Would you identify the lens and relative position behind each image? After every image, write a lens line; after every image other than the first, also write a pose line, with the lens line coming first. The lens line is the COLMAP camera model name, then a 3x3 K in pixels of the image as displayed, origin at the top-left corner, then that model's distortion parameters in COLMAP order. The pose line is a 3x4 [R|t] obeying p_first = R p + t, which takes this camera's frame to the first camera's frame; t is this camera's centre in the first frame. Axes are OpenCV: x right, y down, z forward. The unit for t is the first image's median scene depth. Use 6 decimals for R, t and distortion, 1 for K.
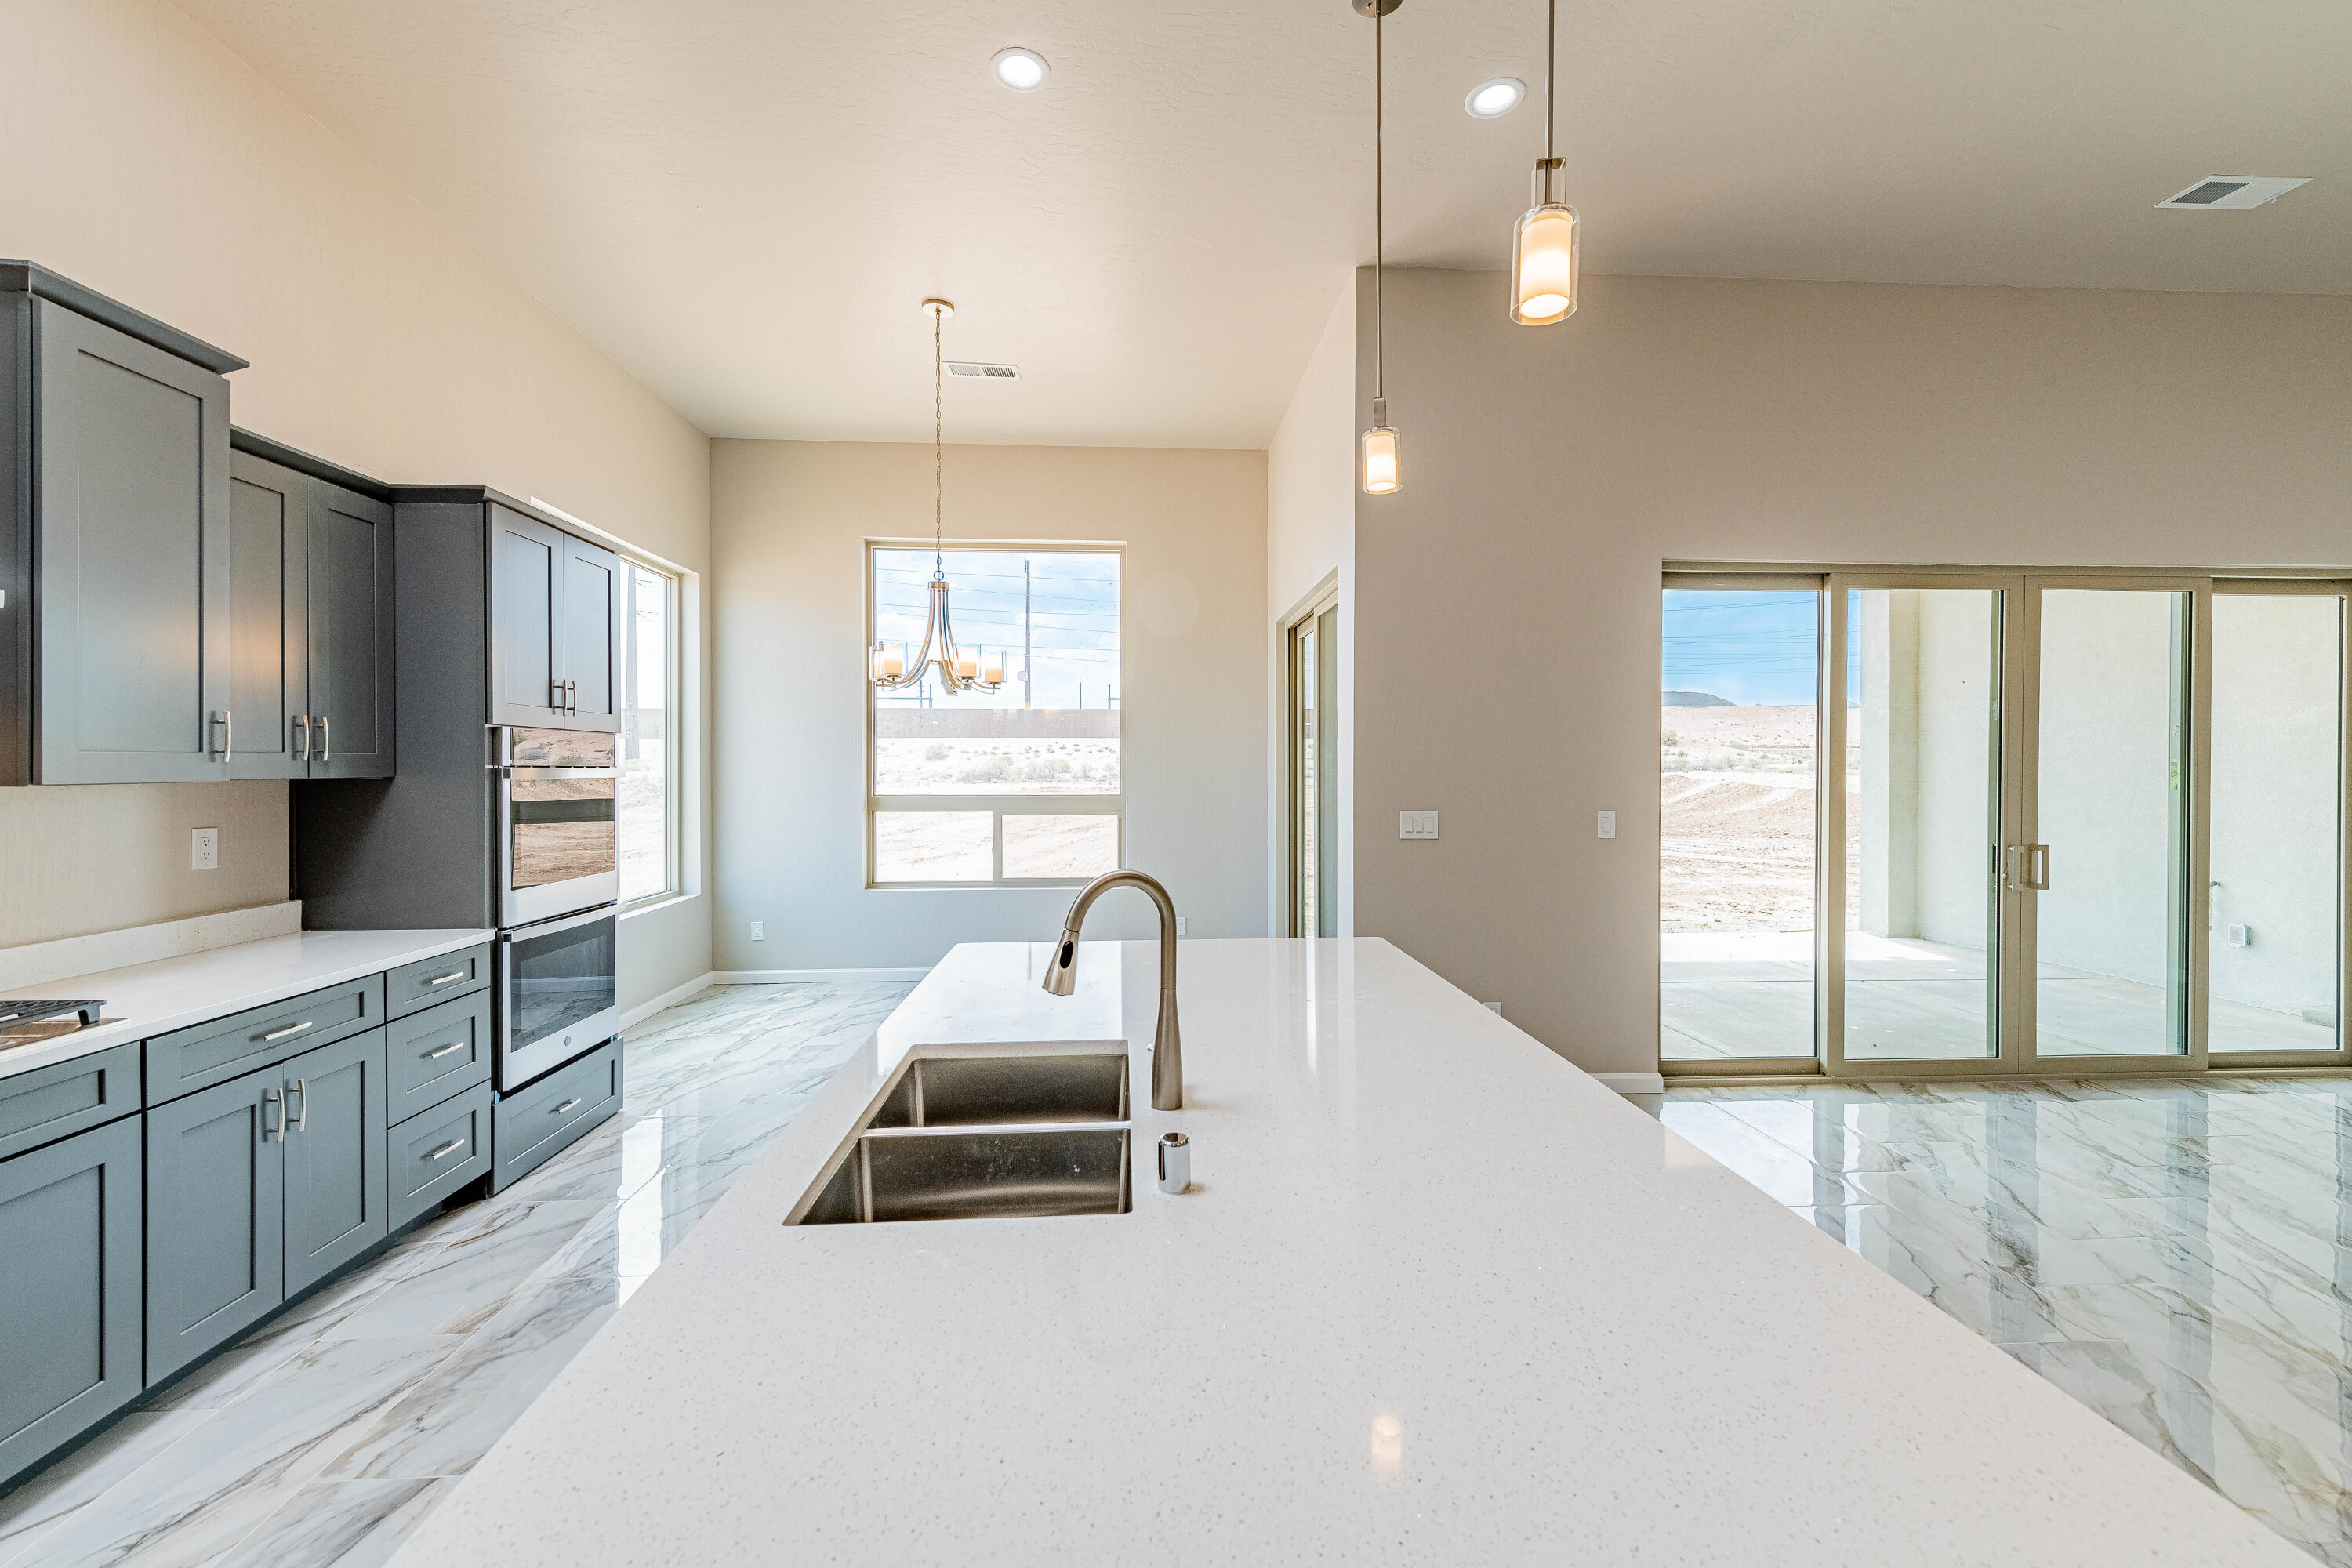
lens RADIAL K [[948.7, 0, 1178.4], [0, 948.7, 774.2], [0, 0, 1]] dist [0.000739, -0.000830]
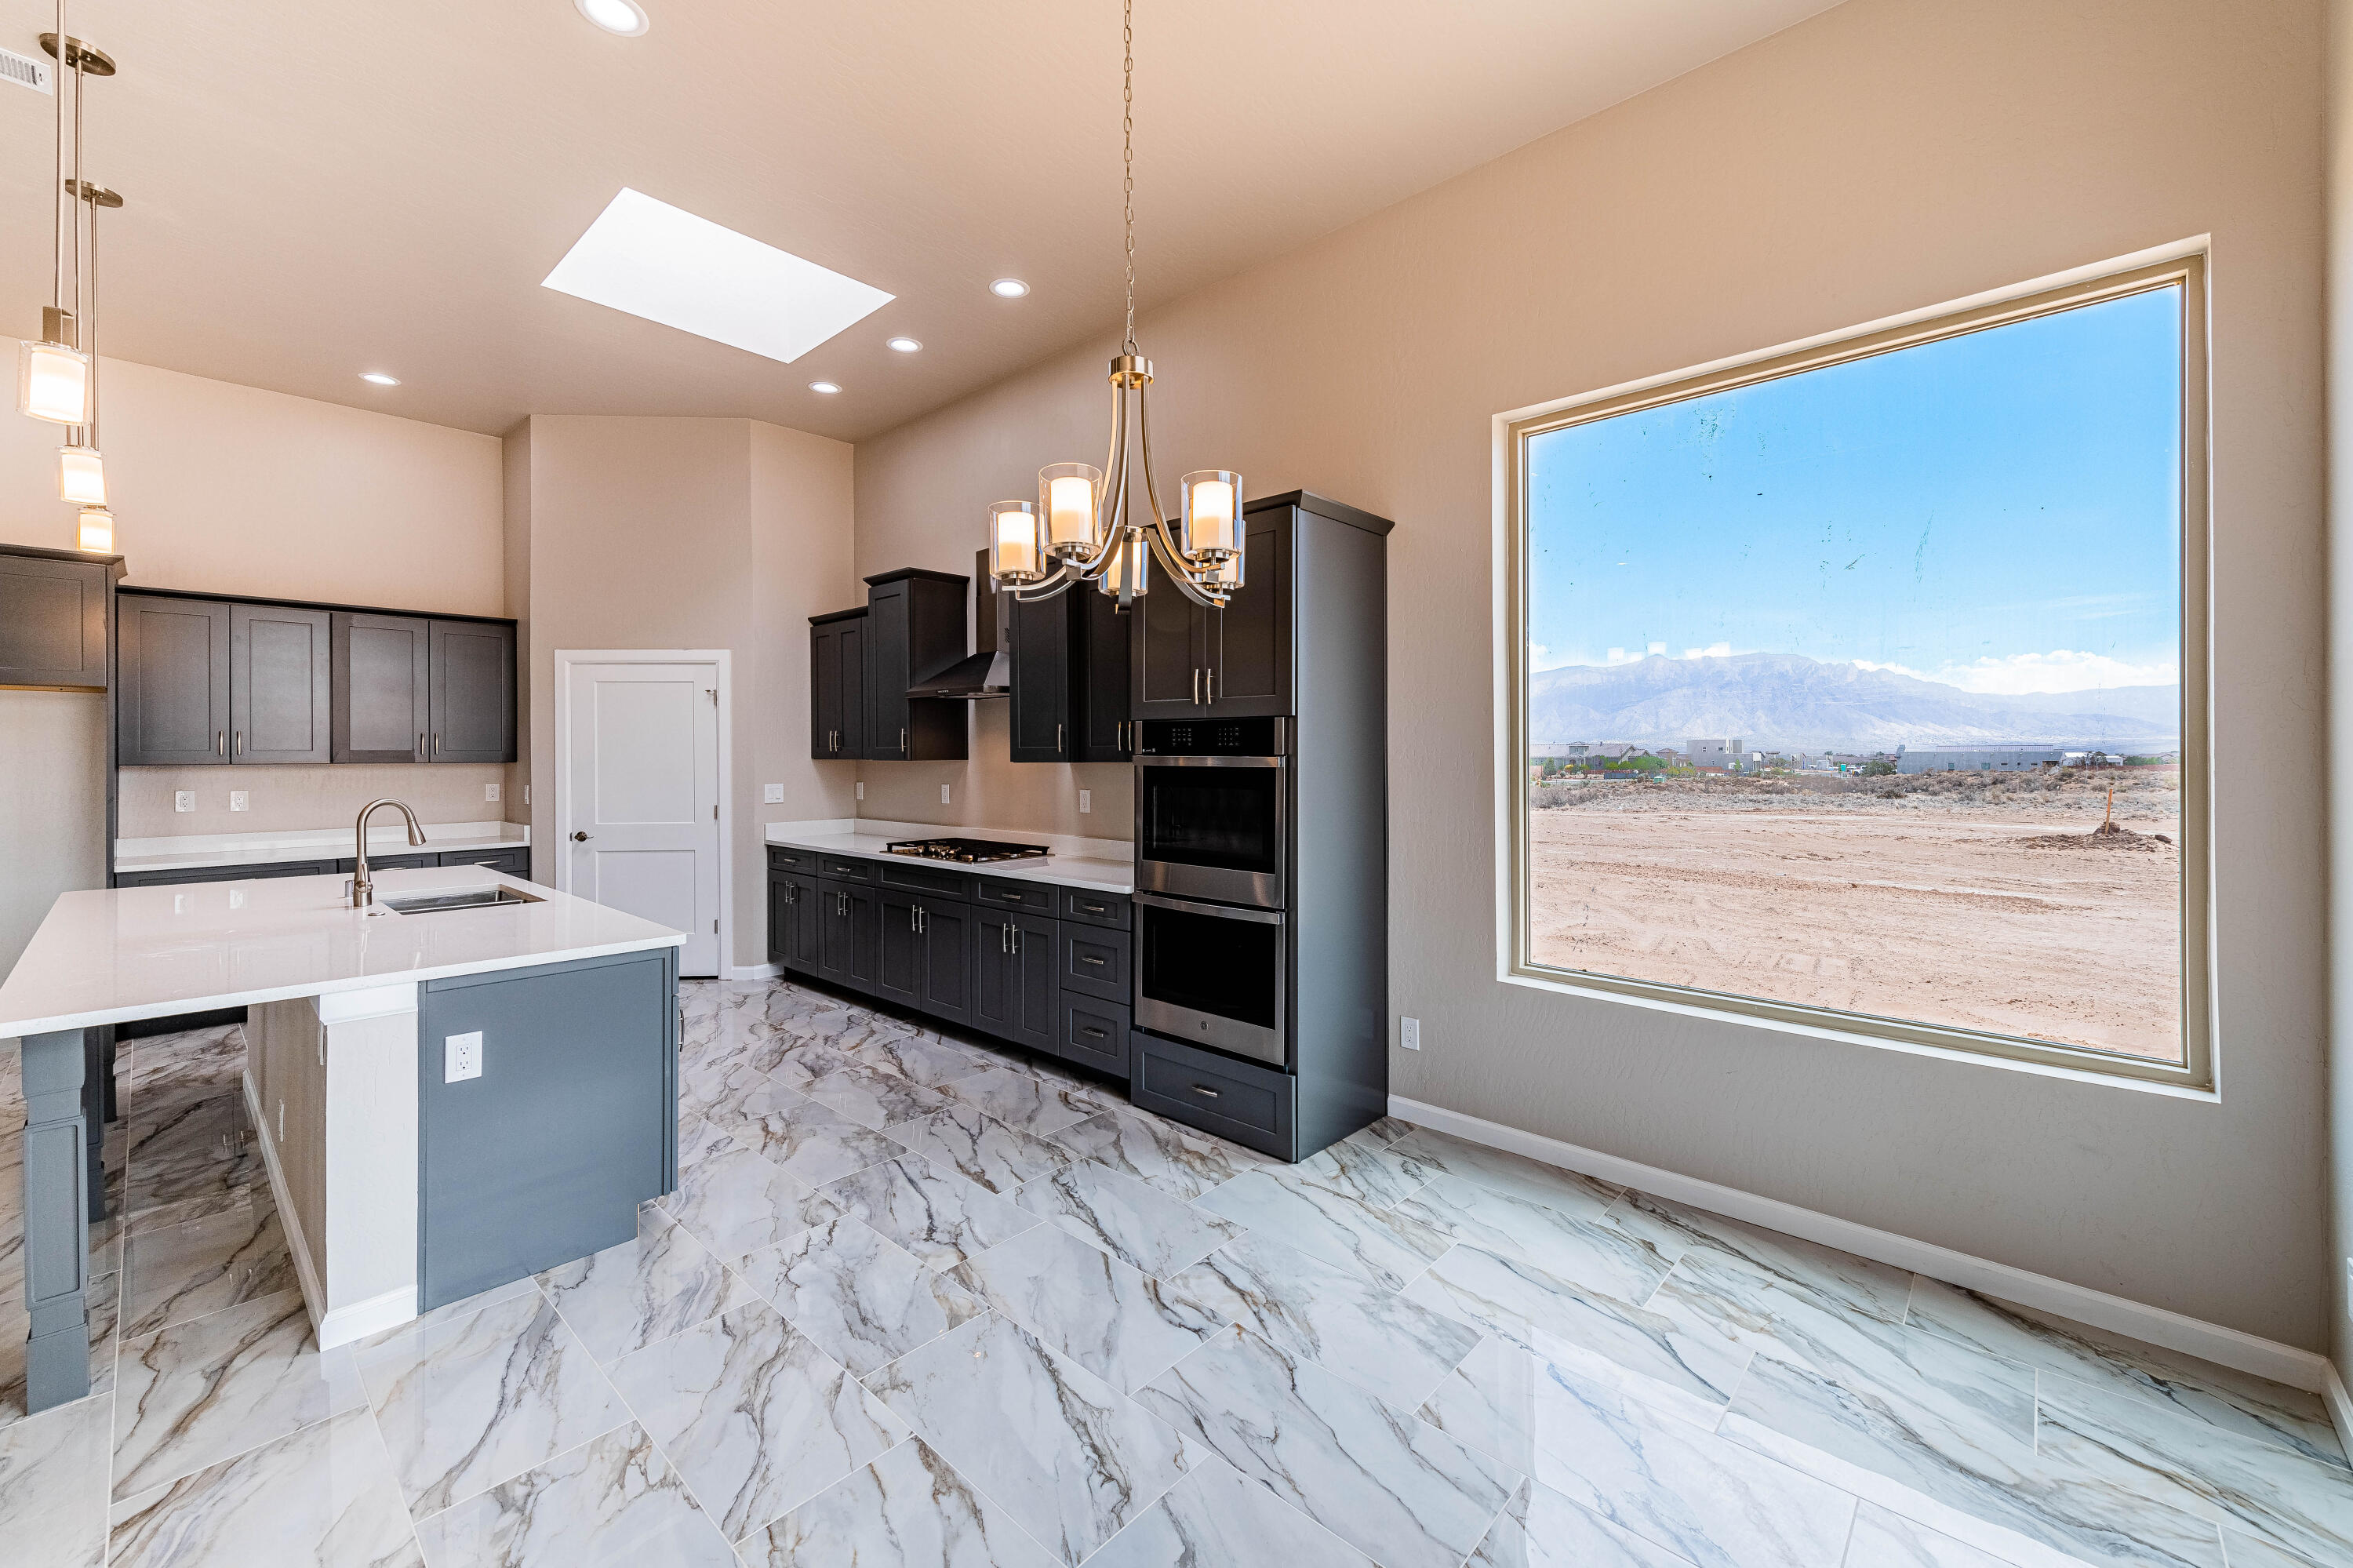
lens RADIAL K [[949.1, 0, 1207.4], [0, 949.1, 751.5], [0, 0, 1]] dist [0.000739, -0.000830]
pose [[-0.703051, -0.000120, -0.711139, 0.059007], [-0.012251, 0.999854, 0.011943, -0.019144], [0.711034, 0.017108, -0.702950, 1.412846]]
